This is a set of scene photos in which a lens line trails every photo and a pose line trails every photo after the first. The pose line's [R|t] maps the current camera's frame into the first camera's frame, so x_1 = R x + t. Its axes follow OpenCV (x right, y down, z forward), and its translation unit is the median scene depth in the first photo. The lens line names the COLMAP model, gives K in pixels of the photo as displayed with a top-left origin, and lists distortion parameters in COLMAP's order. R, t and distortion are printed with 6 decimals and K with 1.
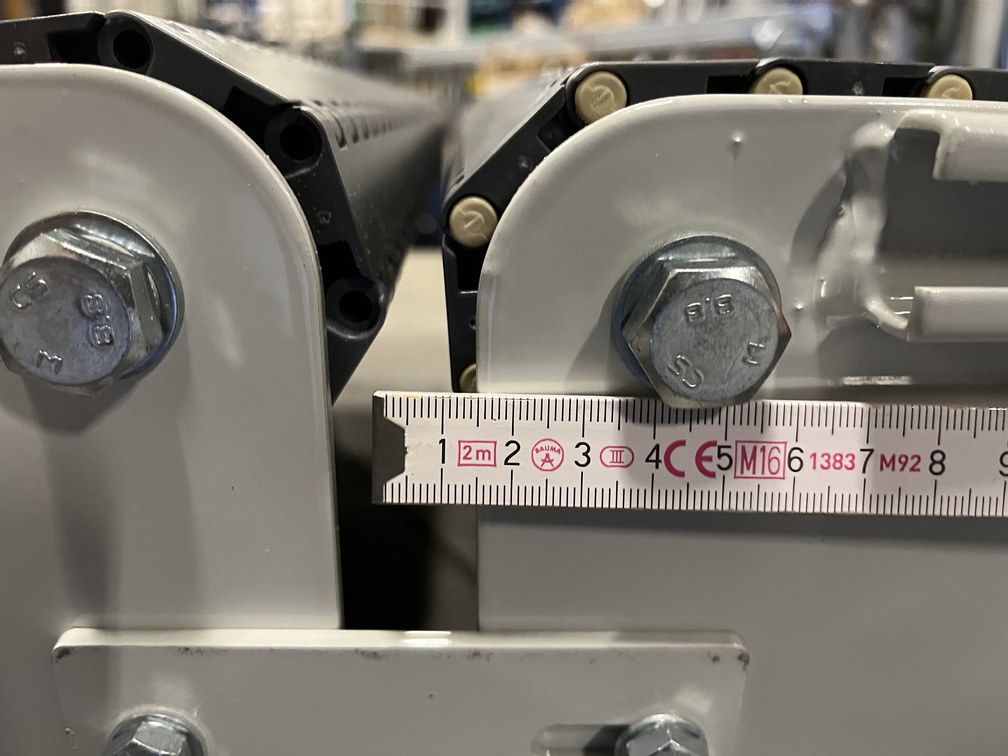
lens RADIAL K [[803.0, 0, 502.4], [0, 803.0, 356.7], [0, 0, 1]] dist [0.035335, -0.110134]
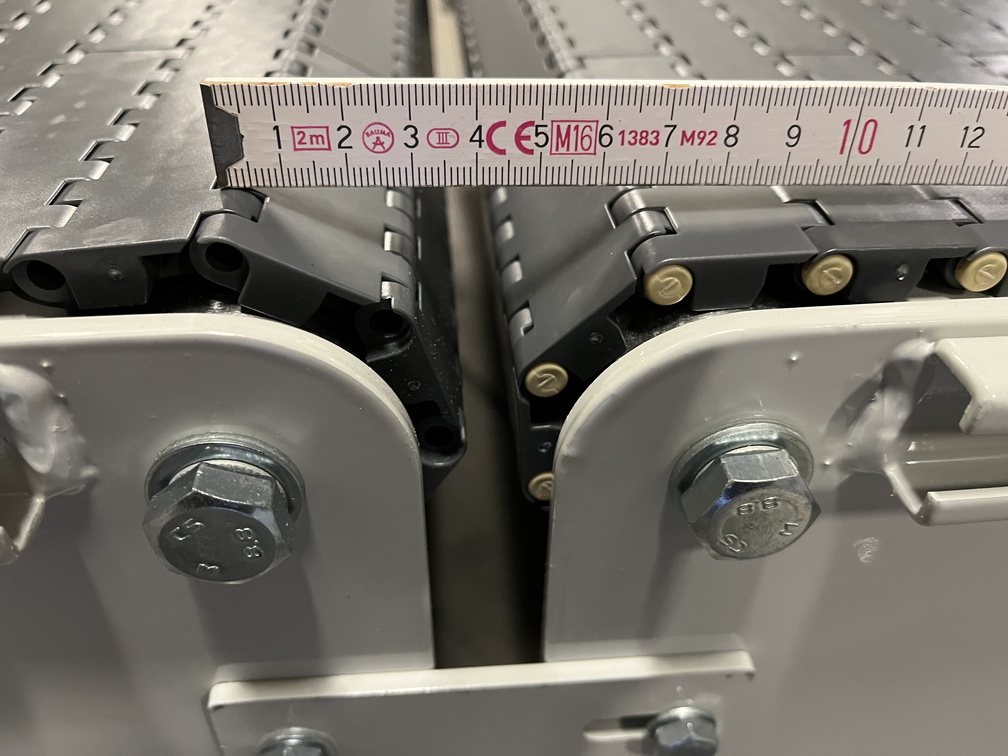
lens RADIAL K [[808.3, 0, 510.4], [0, 808.3, 347.5], [0, 0, 1]] dist [-0.001358, -0.013069]
pose [[0.998807, -0.024219, 0.042407, -0.141421], [0.009414, 0.947562, 0.319434, -0.605884], [-0.047919, -0.318653, 0.946659, -0.042845]]
